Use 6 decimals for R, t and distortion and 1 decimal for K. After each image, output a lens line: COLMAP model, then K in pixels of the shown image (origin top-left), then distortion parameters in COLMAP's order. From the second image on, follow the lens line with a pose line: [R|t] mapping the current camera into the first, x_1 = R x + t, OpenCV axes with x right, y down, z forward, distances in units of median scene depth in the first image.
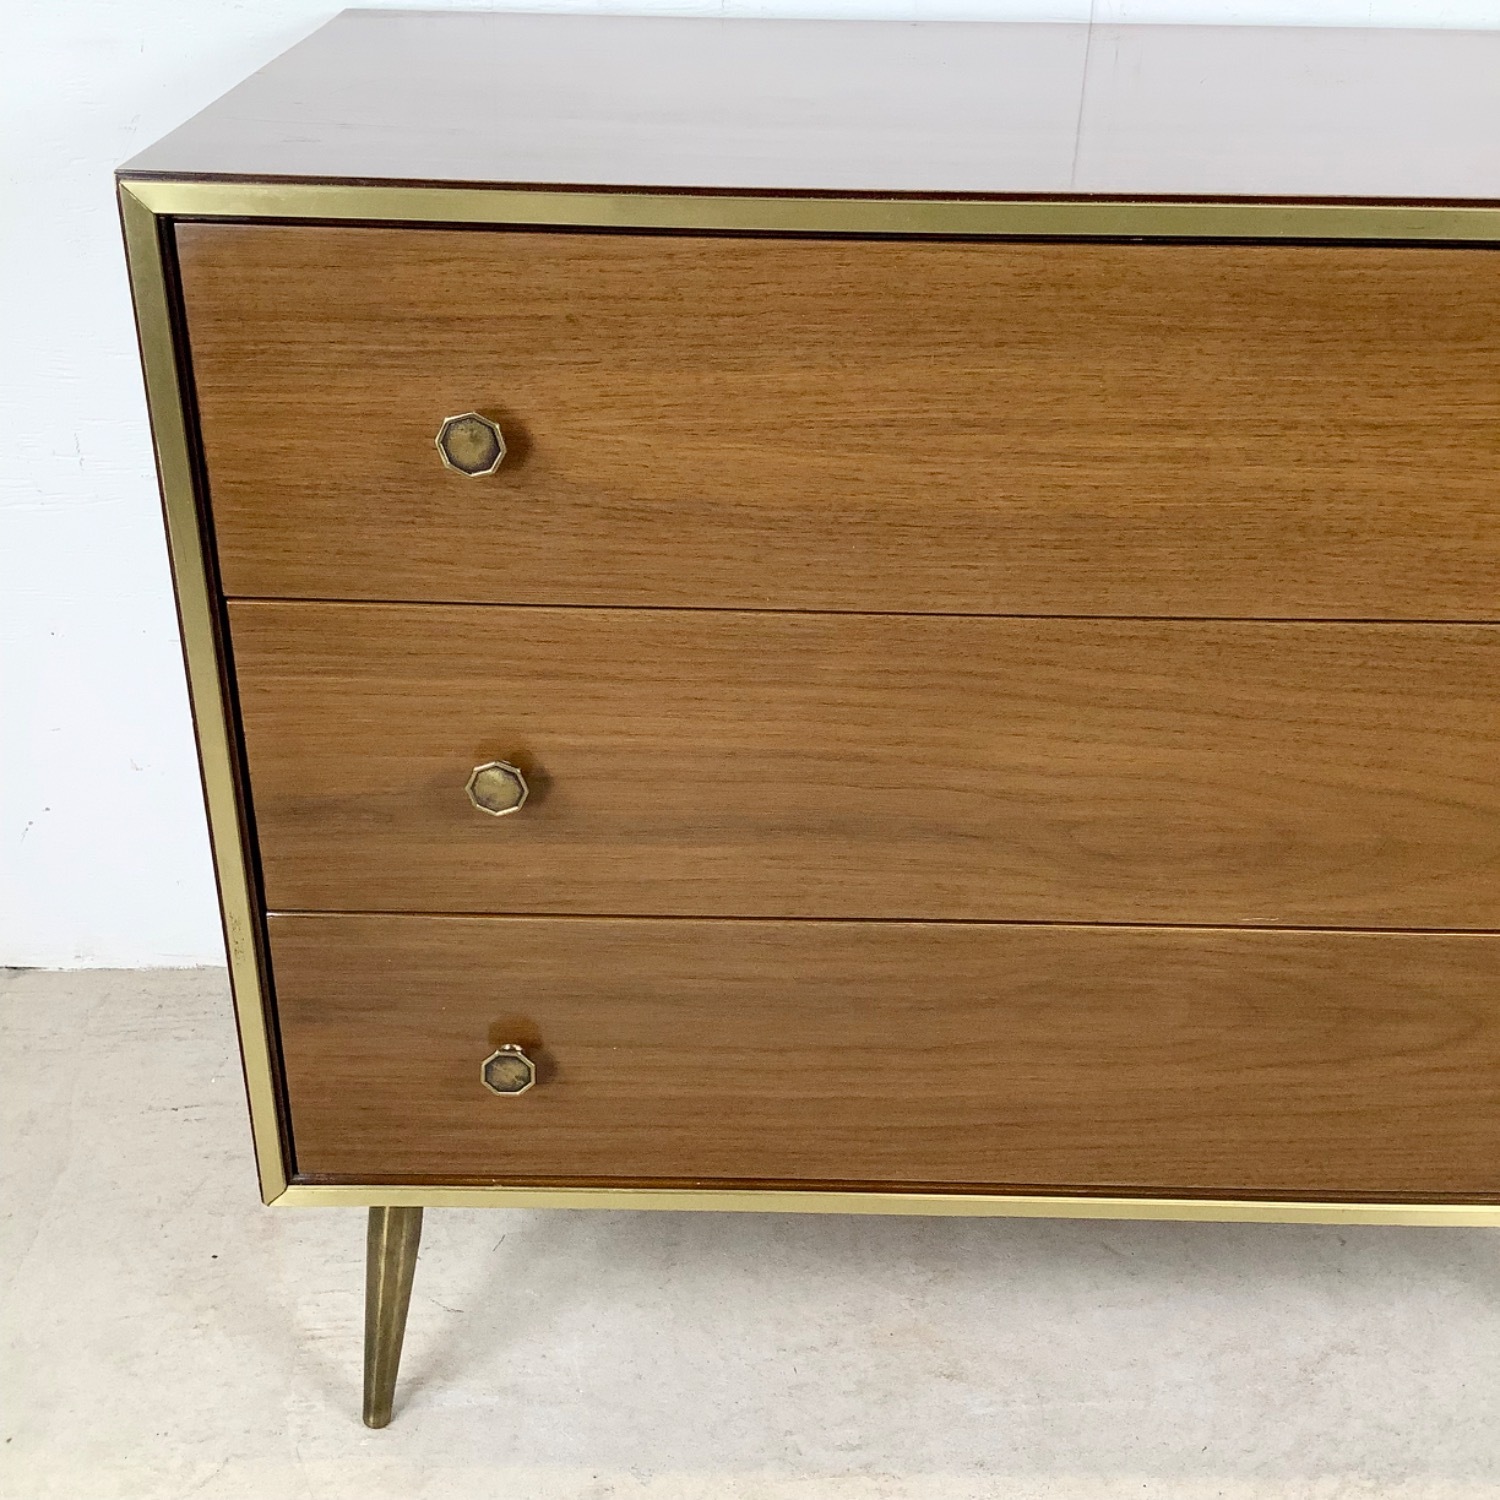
lens RADIAL K [[1815.0, 0, 738.0], [0, 1815.0, 744.9], [0, 0, 1]] dist [0.055228, 0.000000]
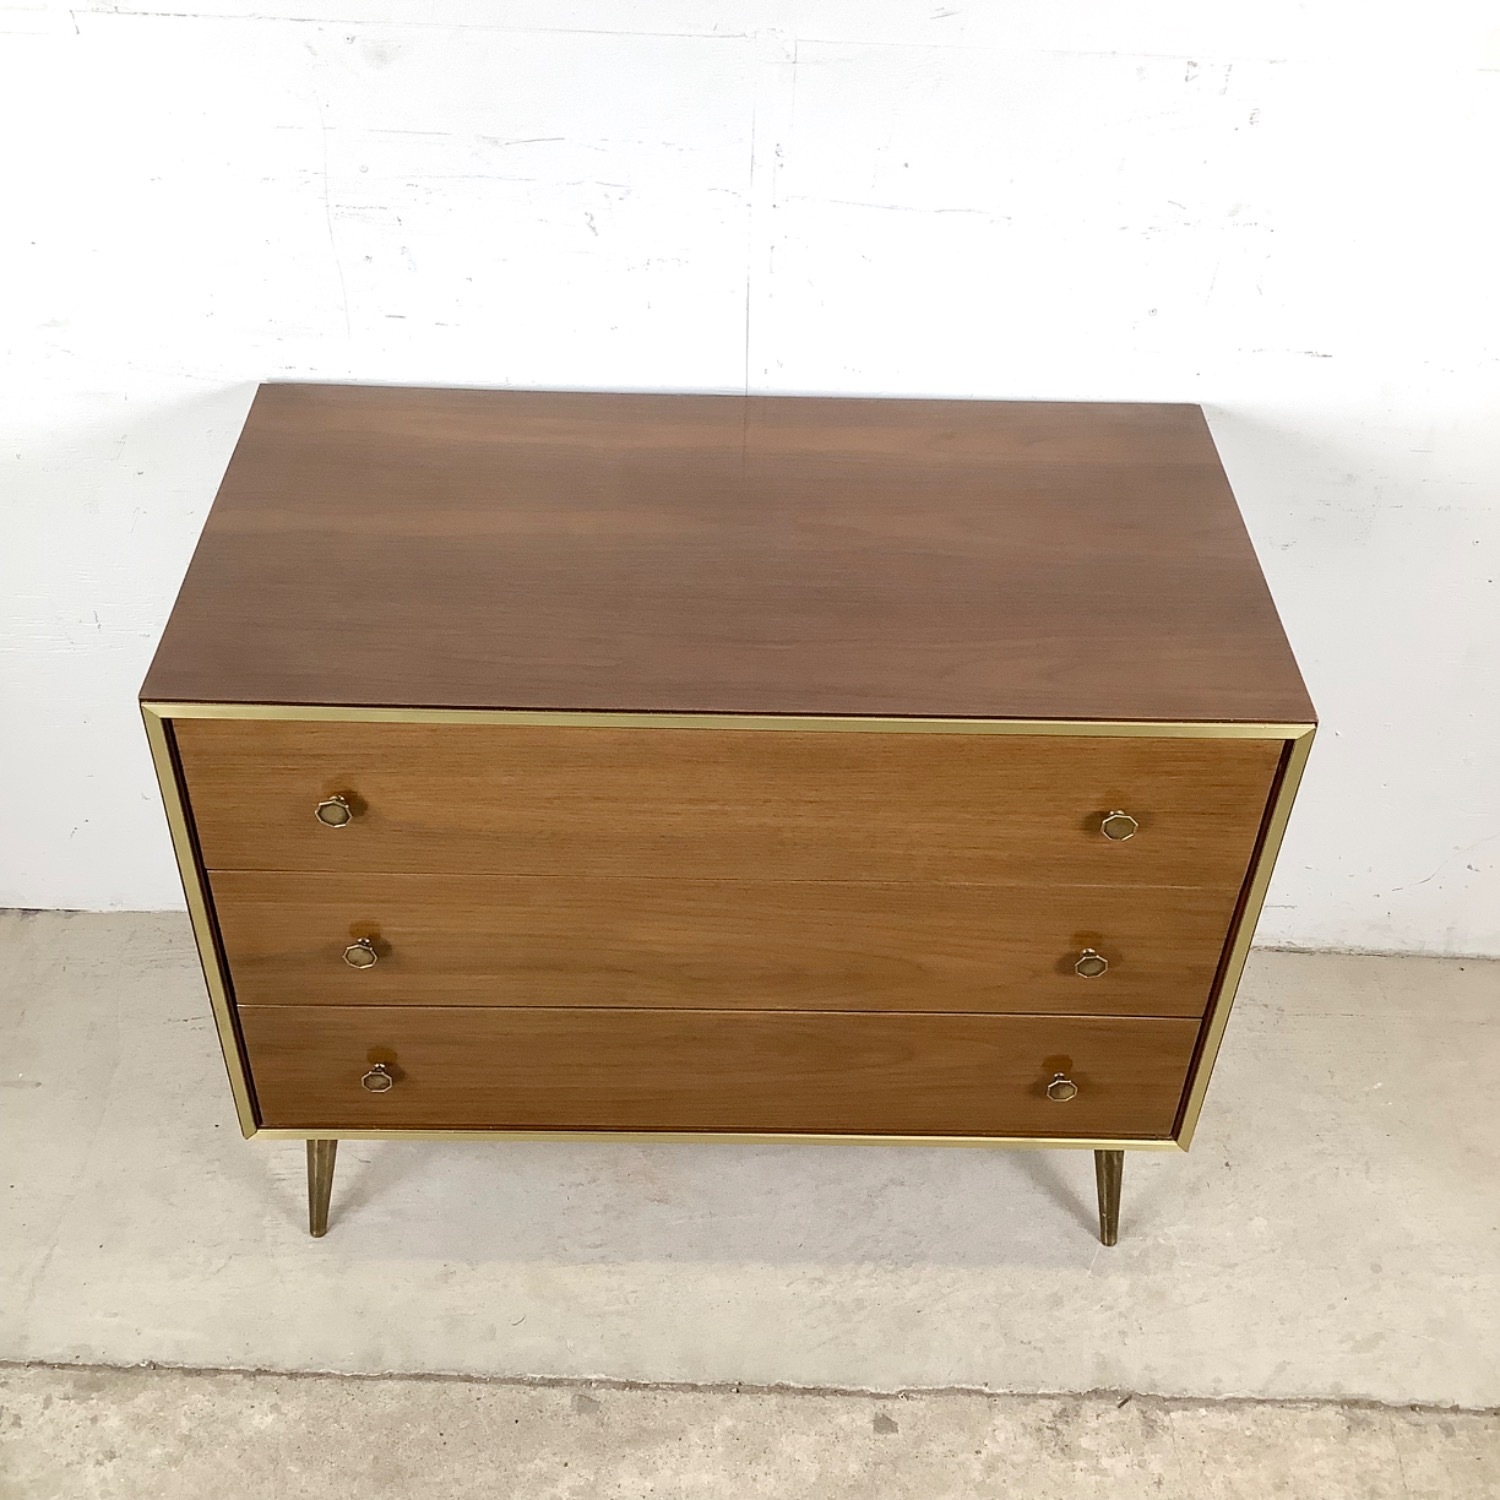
lens RADIAL K [[1815.0, 0, 757.4], [0, 1815.0, 738.1], [0, 0, 1]] dist [0.055228, 0.000000]
pose [[0.999739, 0.003851, 0.022504, 0.214427], [-0.008366, 0.978905, 0.204145, -0.539708], [-0.021243, -0.204280, 0.978682, -0.725064]]
